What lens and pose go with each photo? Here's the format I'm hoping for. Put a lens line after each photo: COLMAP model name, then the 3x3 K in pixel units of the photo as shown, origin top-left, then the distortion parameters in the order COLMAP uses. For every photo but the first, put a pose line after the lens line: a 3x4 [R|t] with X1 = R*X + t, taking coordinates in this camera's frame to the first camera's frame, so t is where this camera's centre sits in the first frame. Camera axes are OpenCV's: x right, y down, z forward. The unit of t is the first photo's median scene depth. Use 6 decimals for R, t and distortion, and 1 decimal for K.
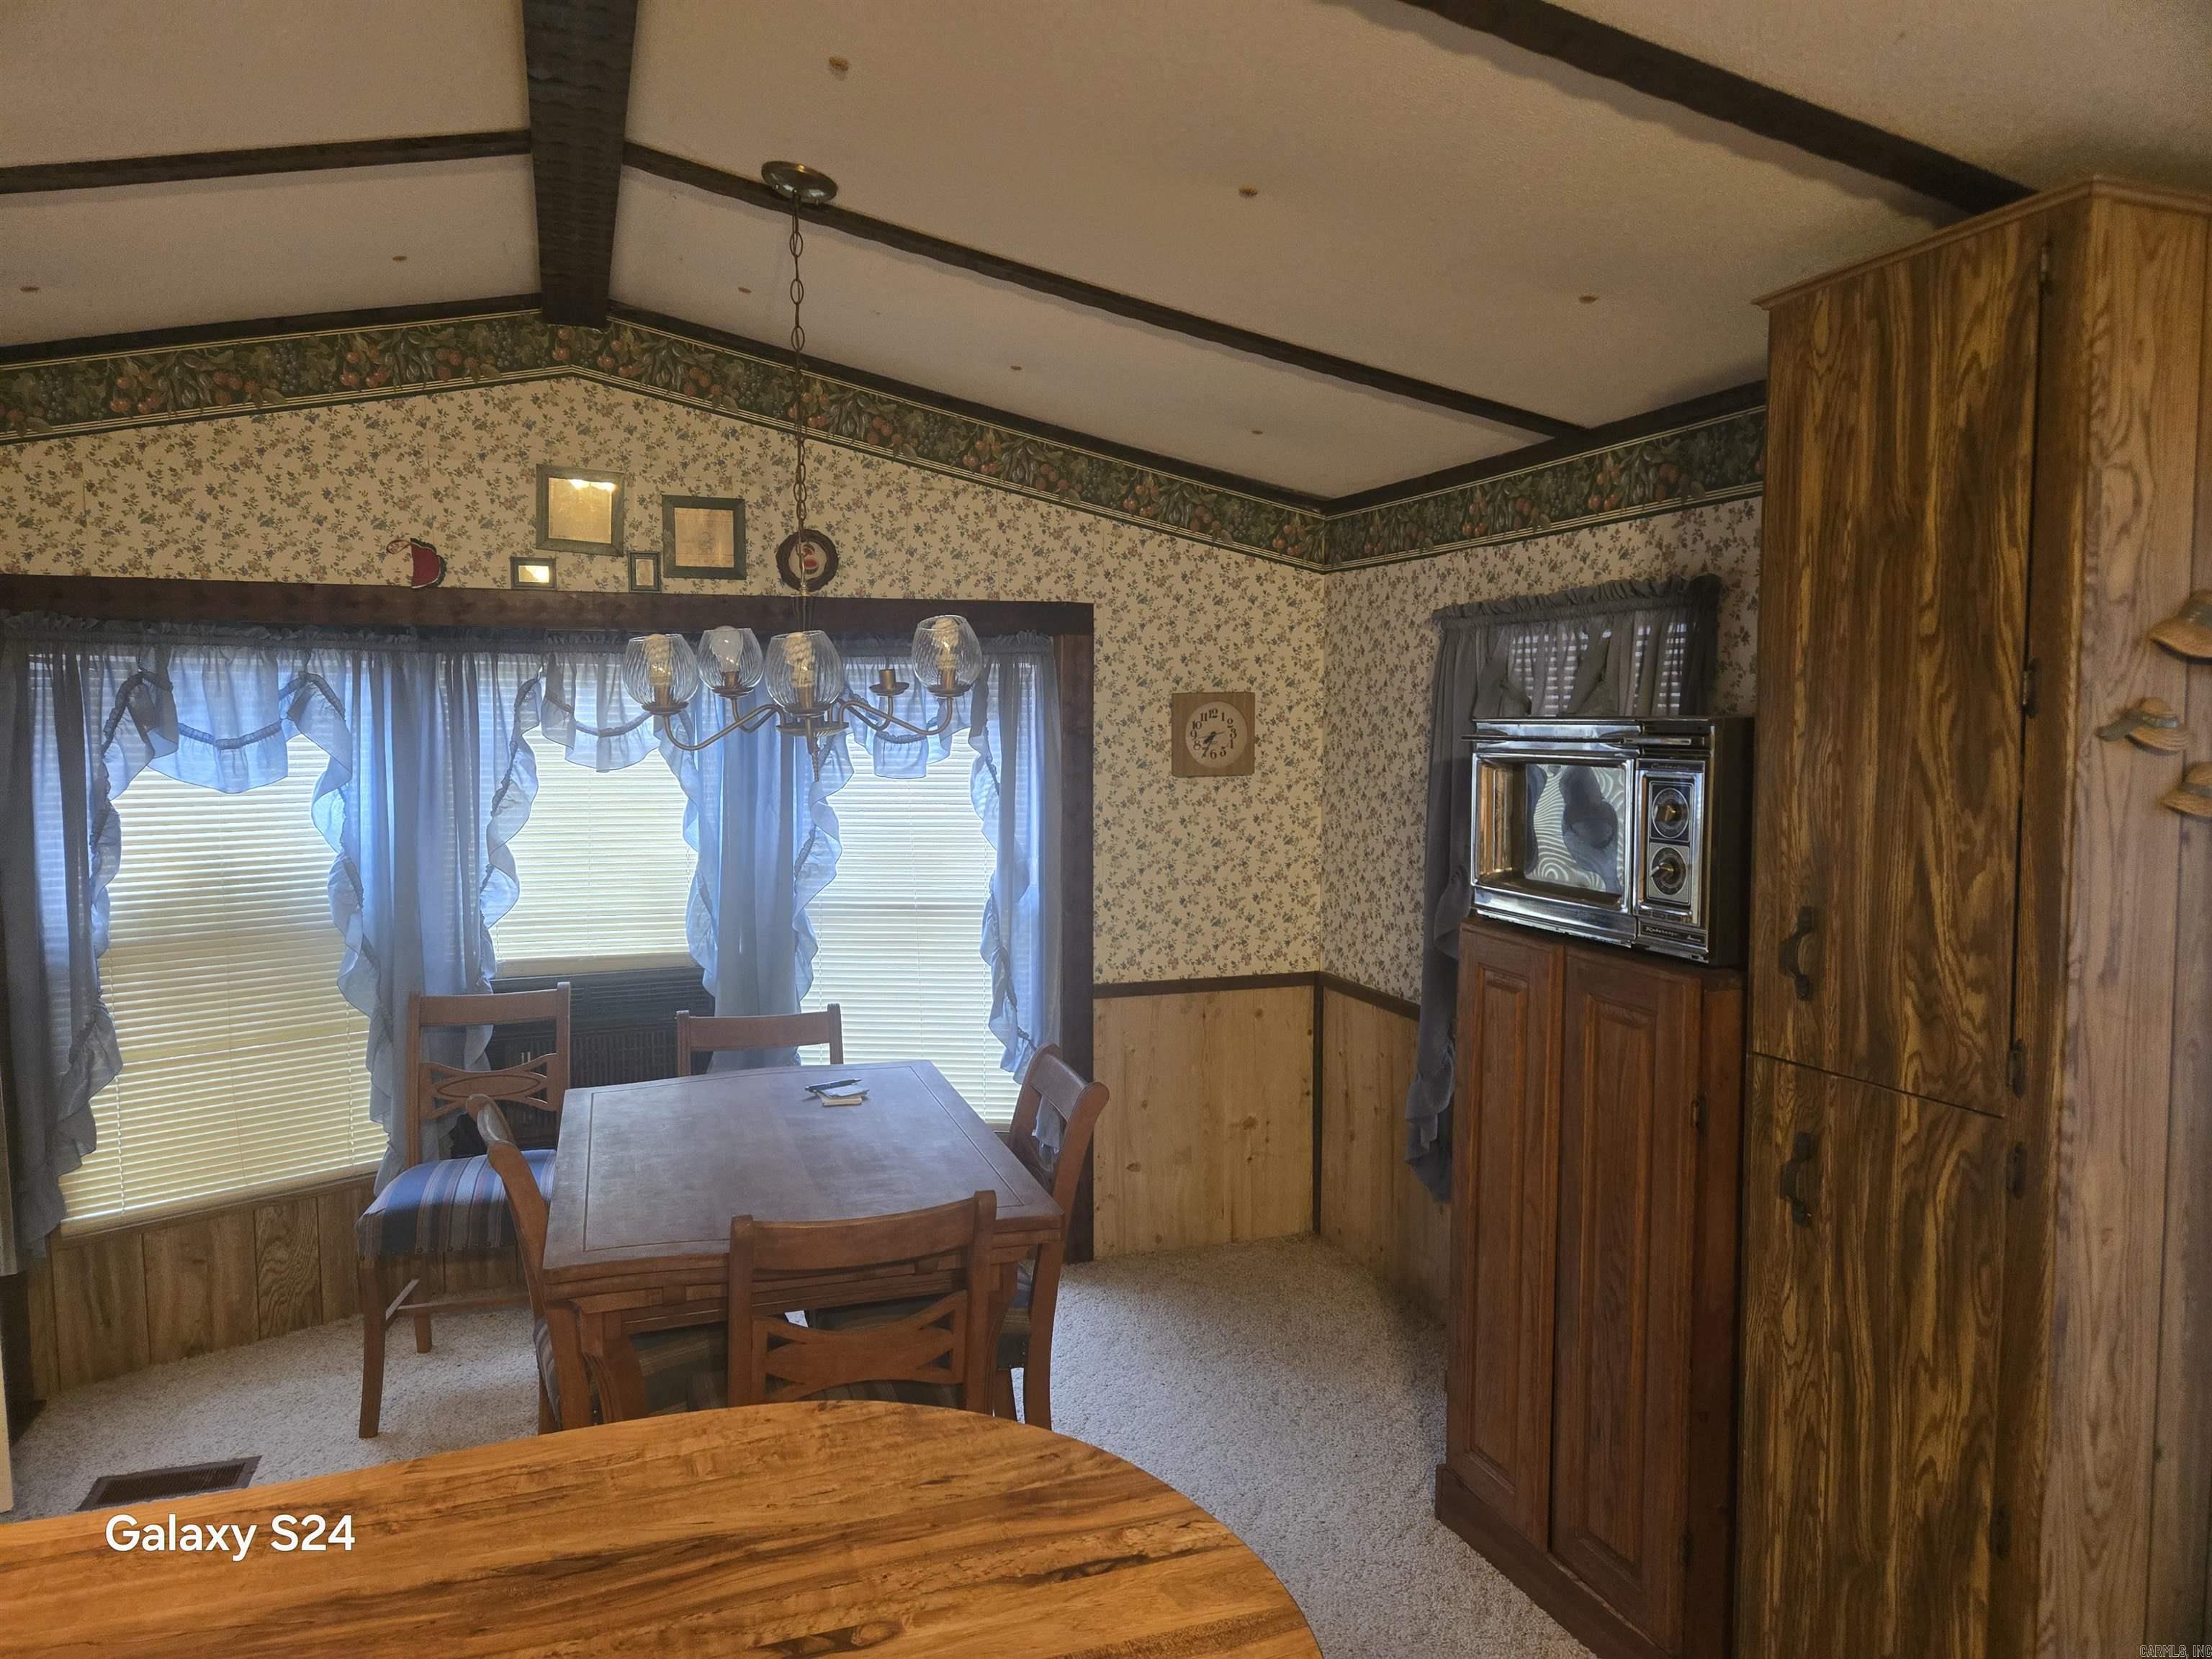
lens RADIAL K [[1473.4, 0, 1069.0], [0, 1473.4, 818.7], [0, 0, 1]] dist [0.076900, -0.062215]
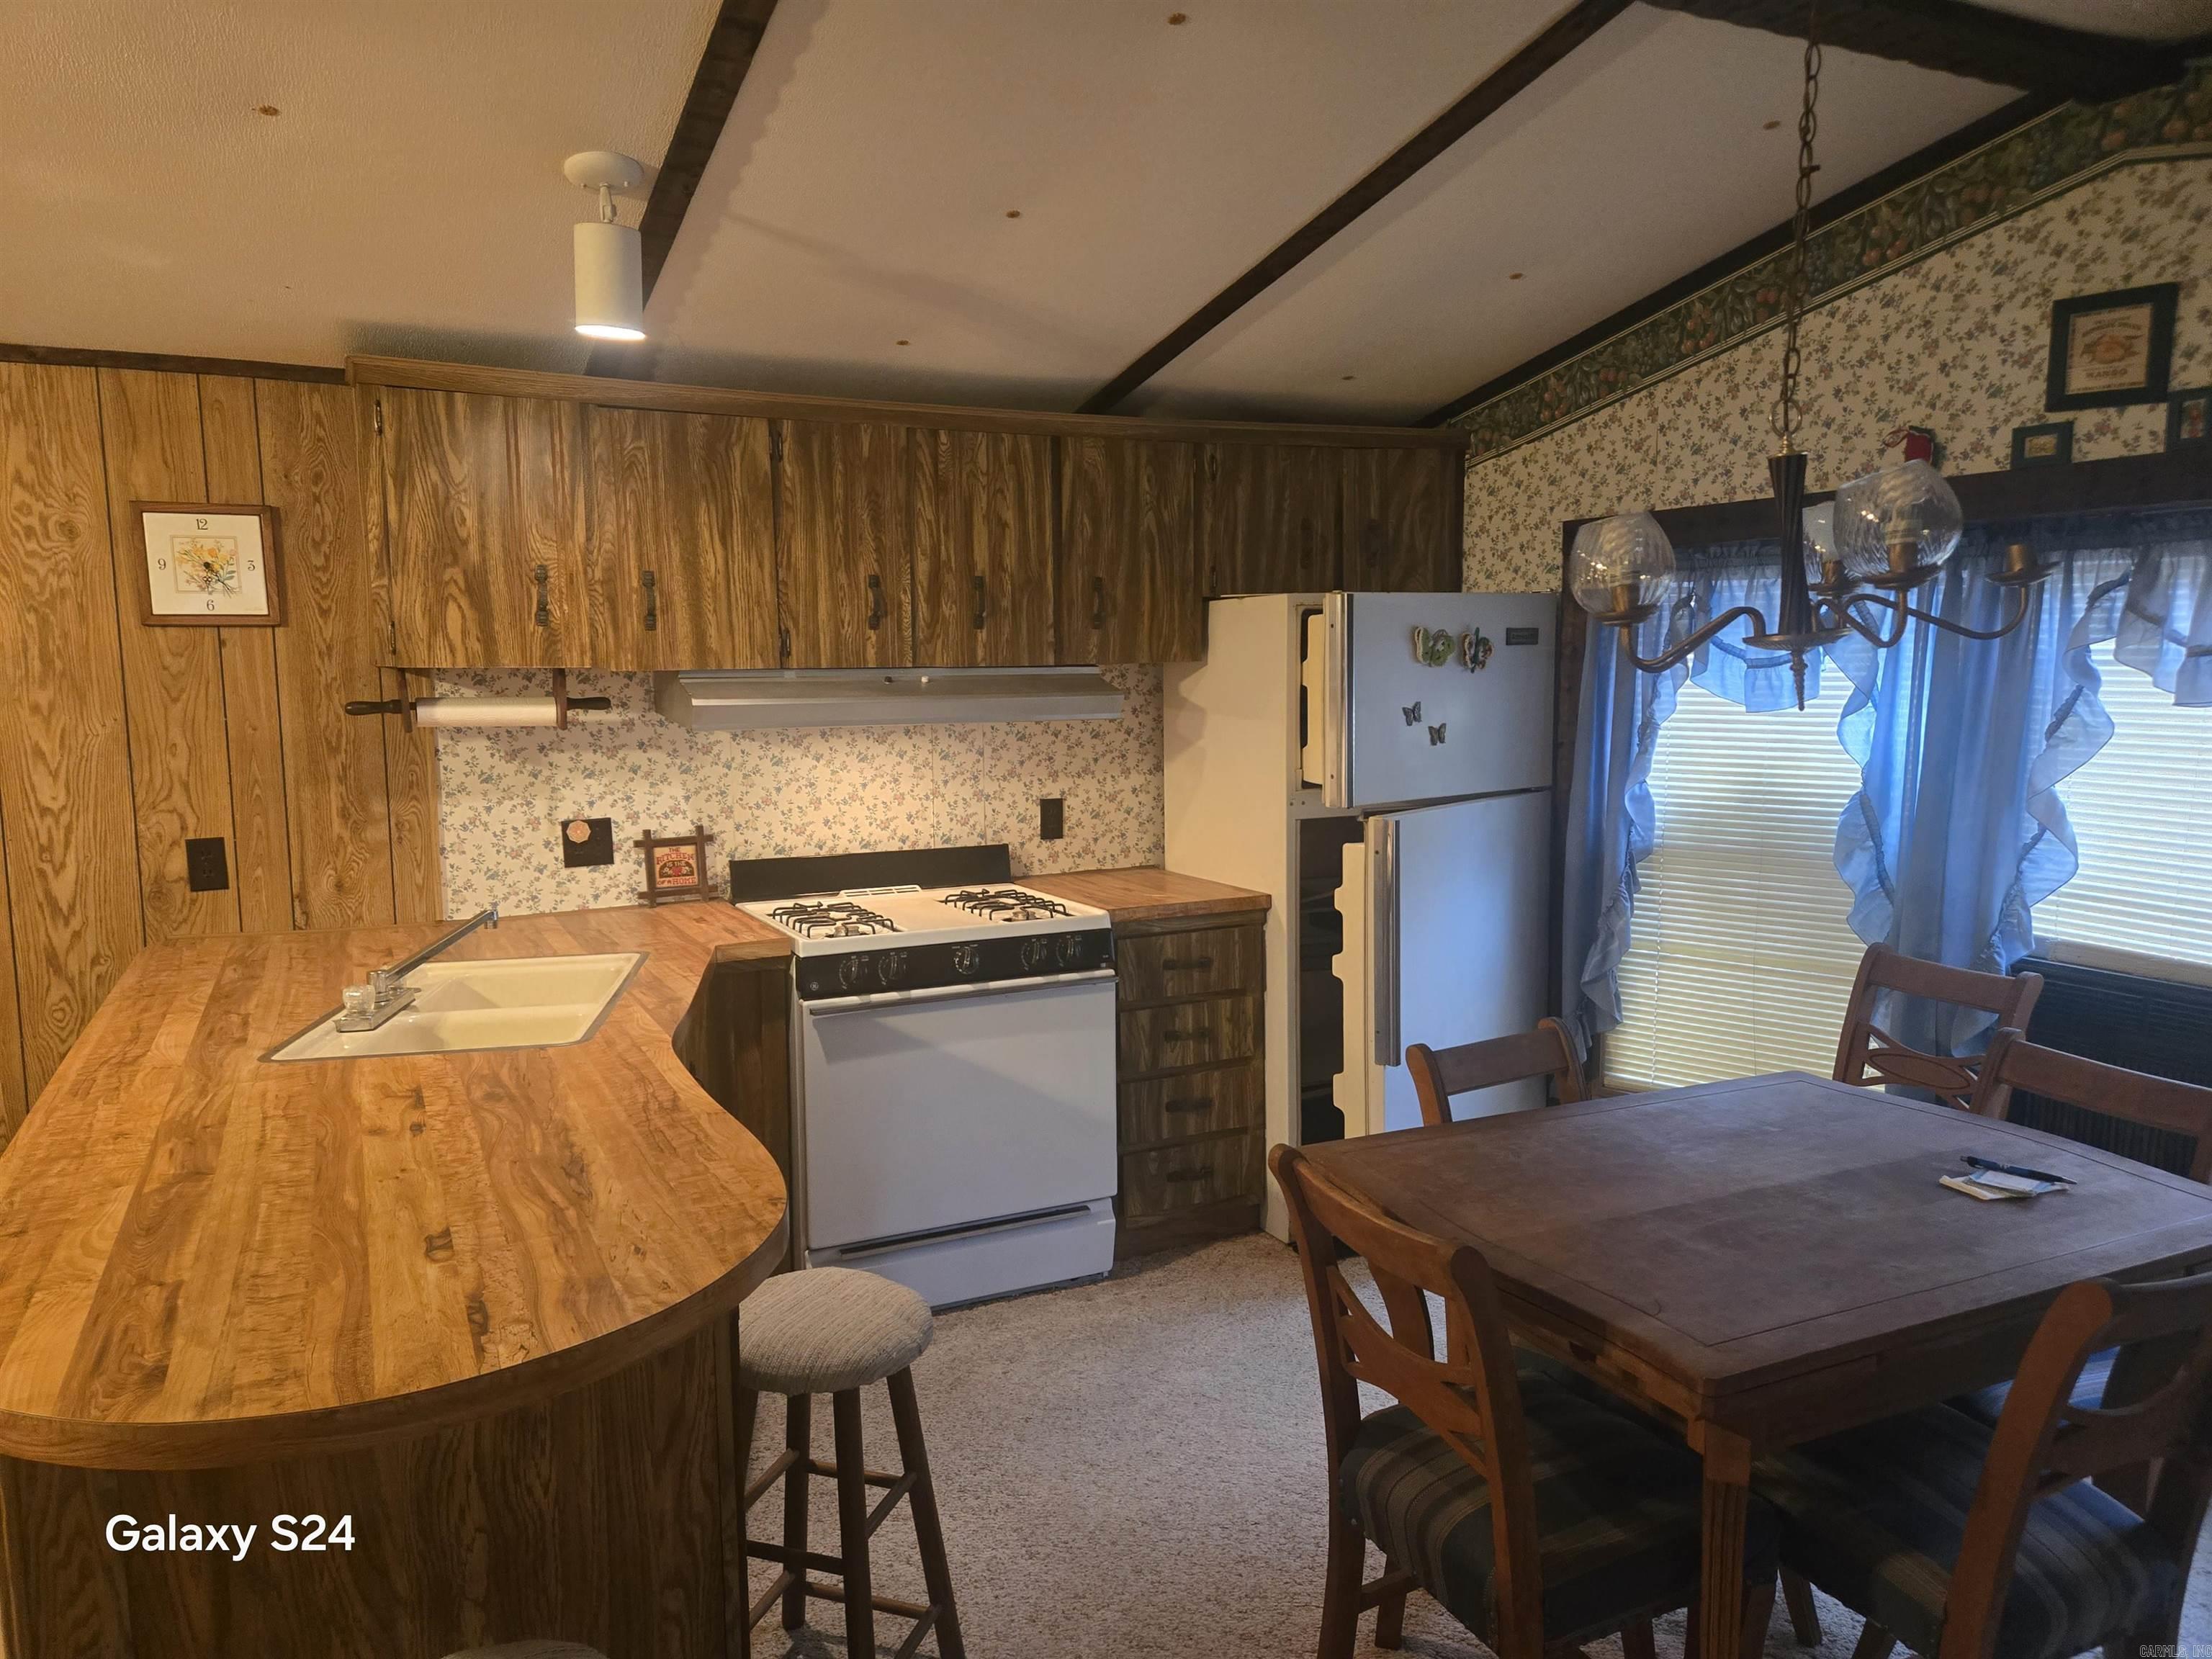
lens RADIAL K [[1473.4, 0, 1059.8], [0, 1473.4, 837.6], [0, 0, 1]] dist [0.076900, -0.062215]
pose [[0.120938, 0.121593, -0.985185, 0.390545], [-0.064863, 0.991316, 0.114387, -0.018339], [0.990539, 0.050068, 0.127774, 0.410761]]
